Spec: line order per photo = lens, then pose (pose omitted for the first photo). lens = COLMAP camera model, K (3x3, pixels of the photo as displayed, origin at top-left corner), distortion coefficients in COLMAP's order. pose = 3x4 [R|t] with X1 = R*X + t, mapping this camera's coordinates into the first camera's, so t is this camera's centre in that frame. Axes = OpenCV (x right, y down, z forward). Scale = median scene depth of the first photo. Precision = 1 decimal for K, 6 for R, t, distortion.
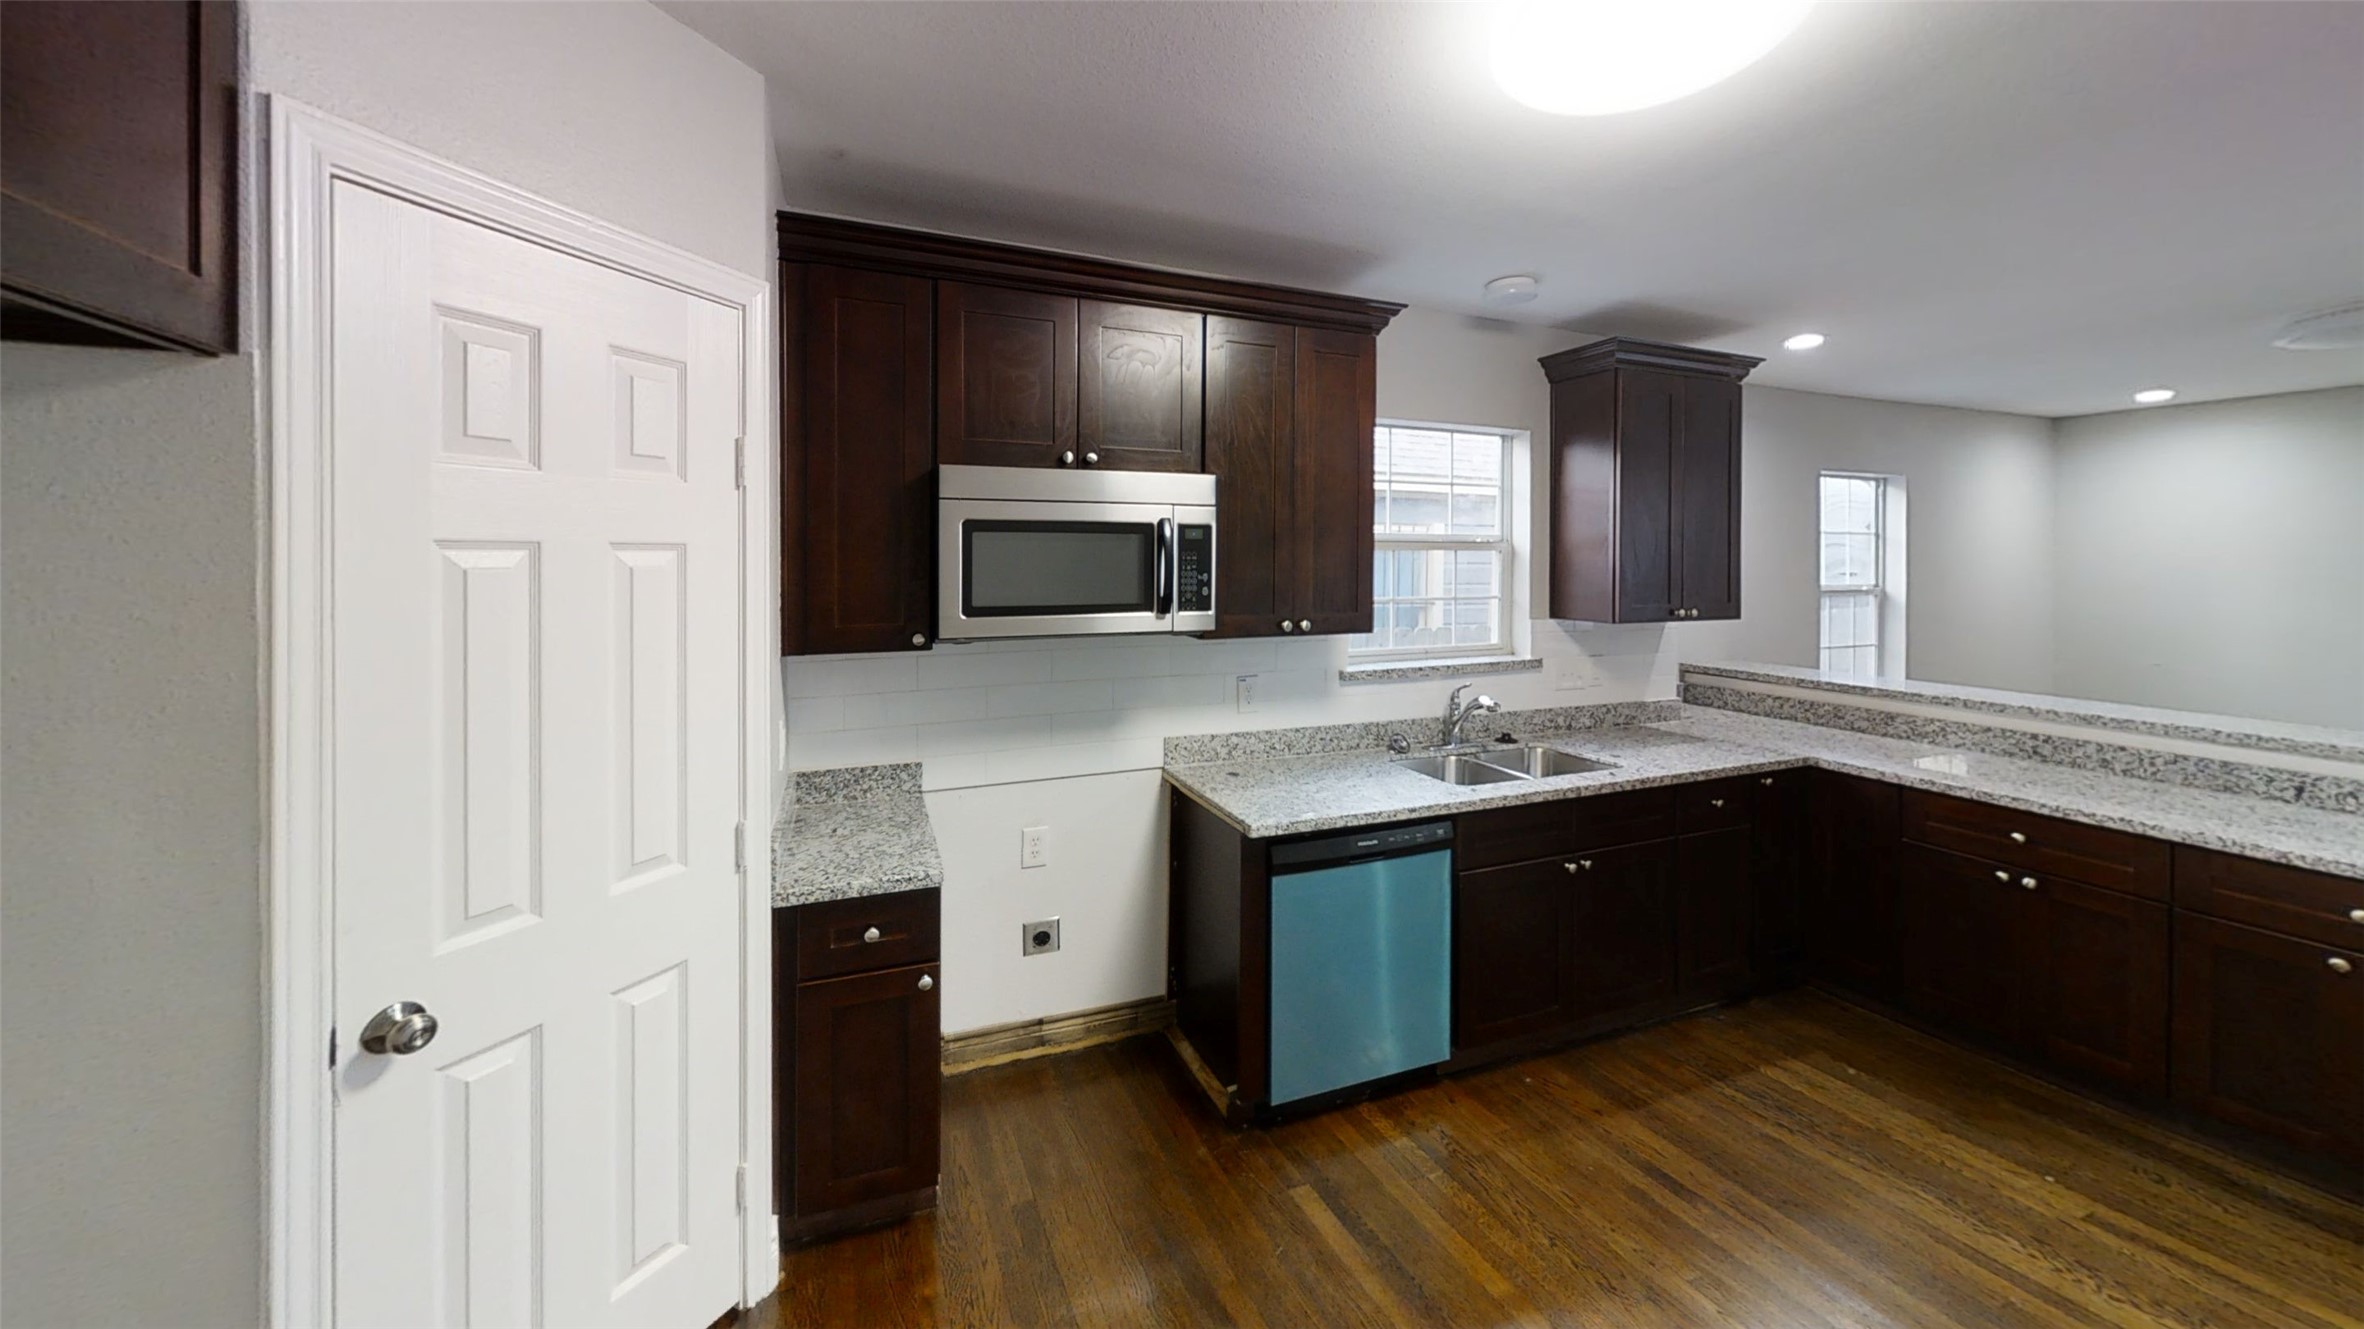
lens RADIAL K [[941.8, 0, 1185.5], [0, 941.8, 568.1], [0, 0, 1]] dist [0.016596, 0.006238]
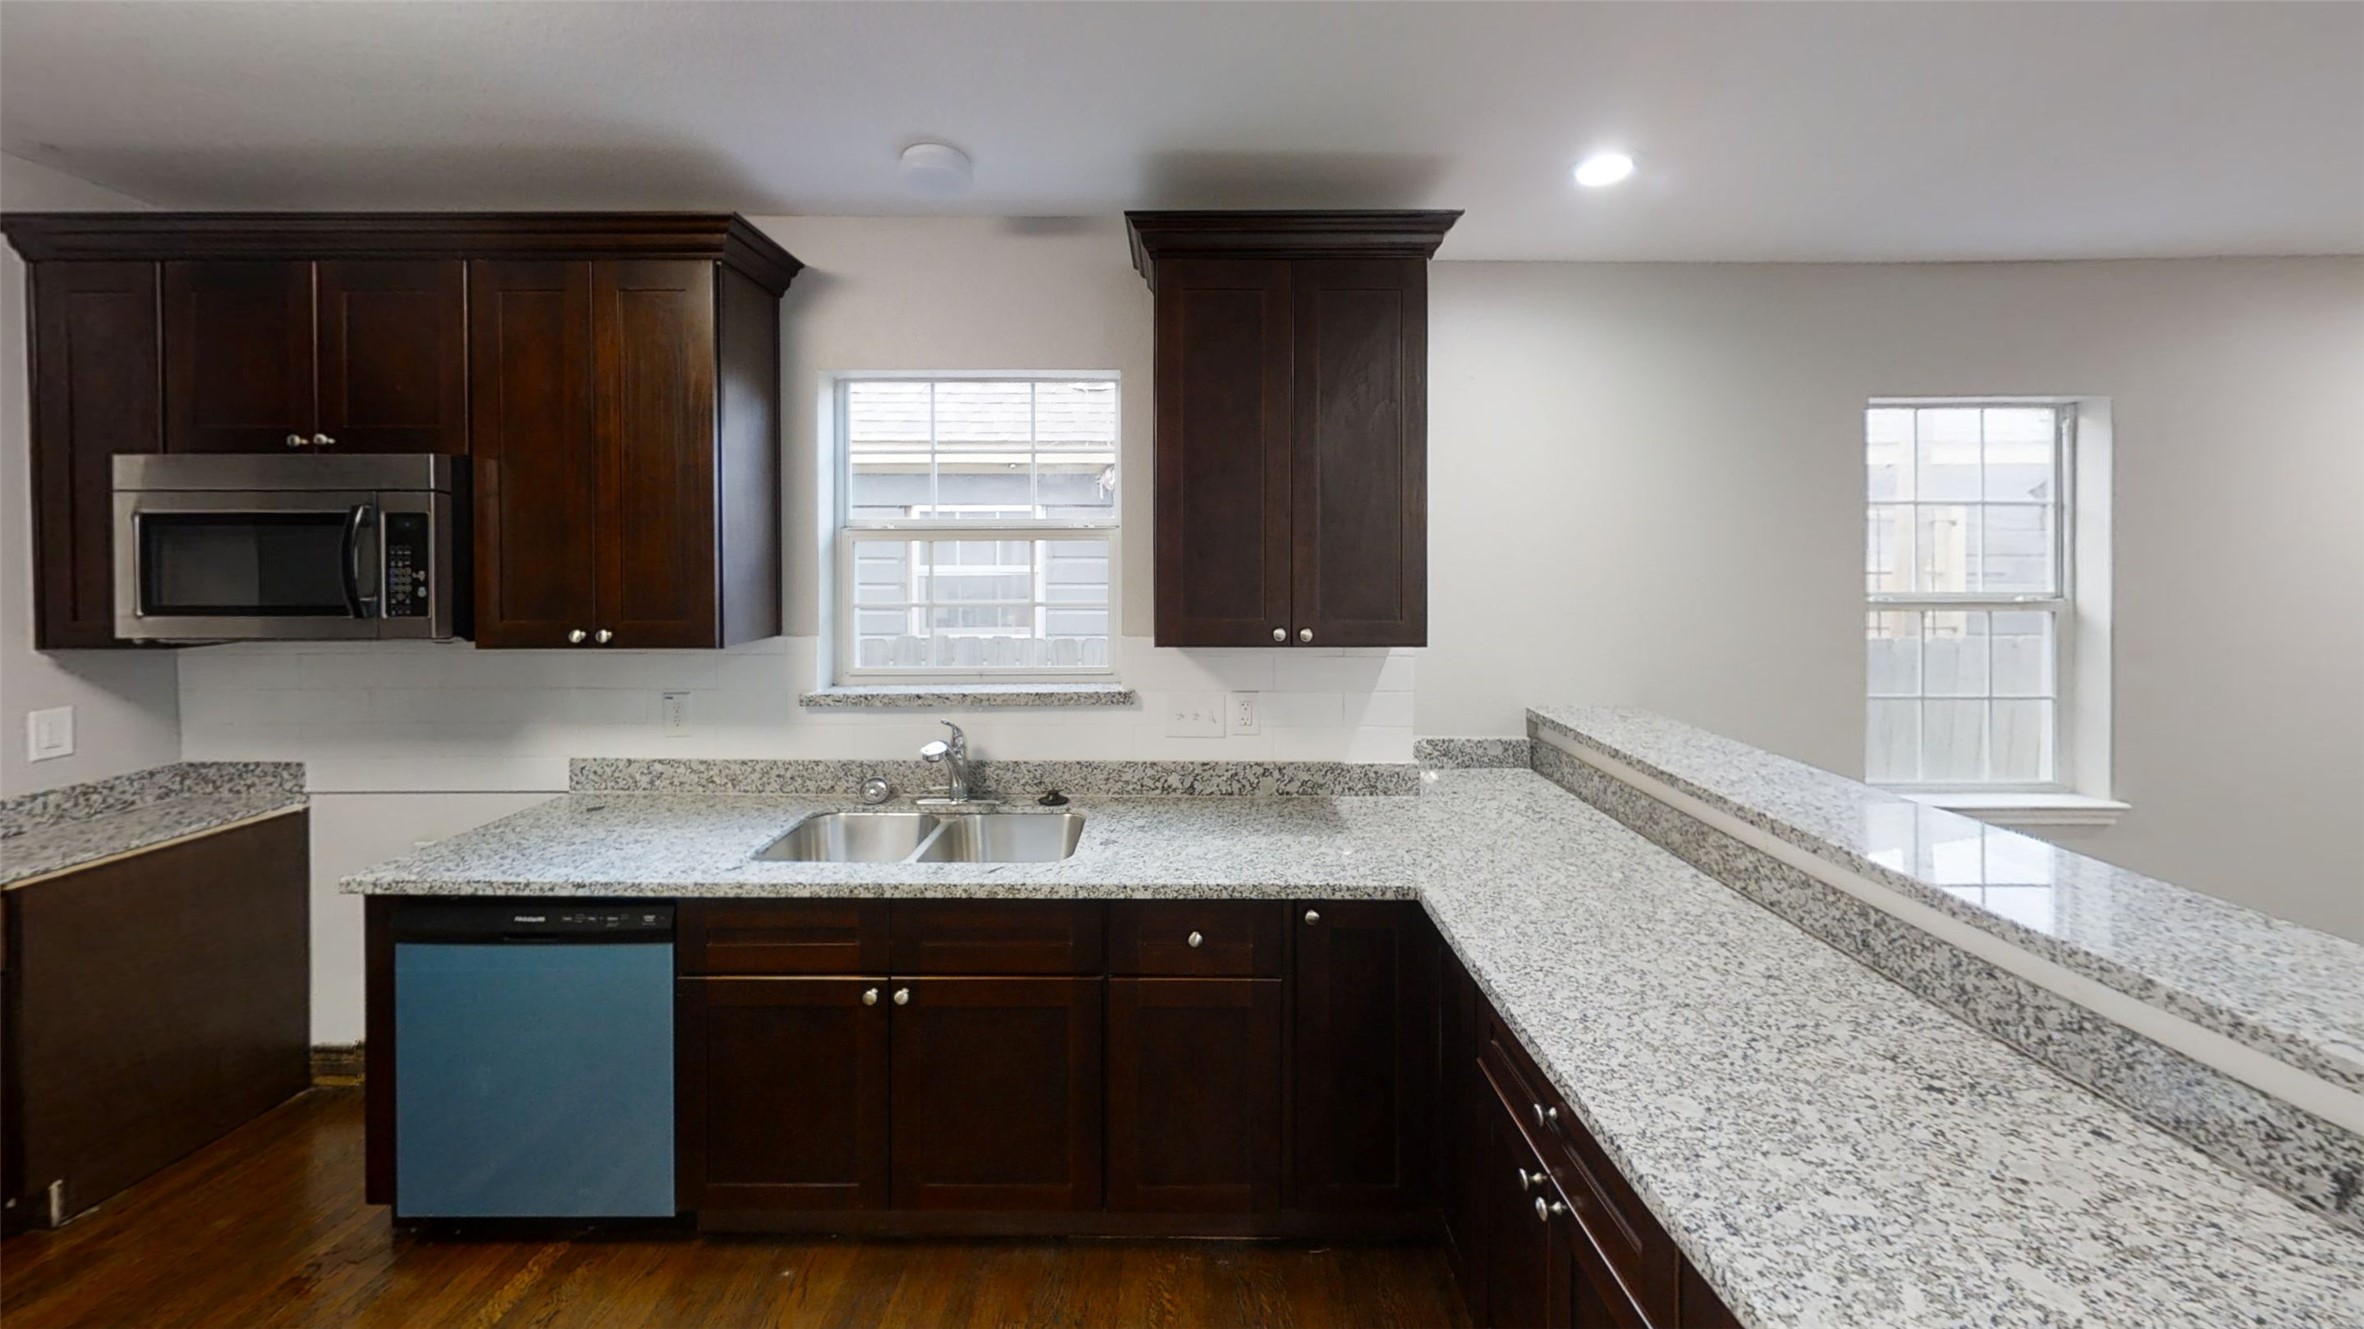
lens RADIAL K [[900.7, 0, 1175.3], [0, 900.7, 606.4], [0, 0, 1]] dist [0.013245, -0.000183]
pose [[0.899387, 0.016992, -0.436823, 0.808143], [0.000826, 0.999176, 0.040567, 0.004146], [0.437153, -0.036846, 0.898632, 0.465456]]
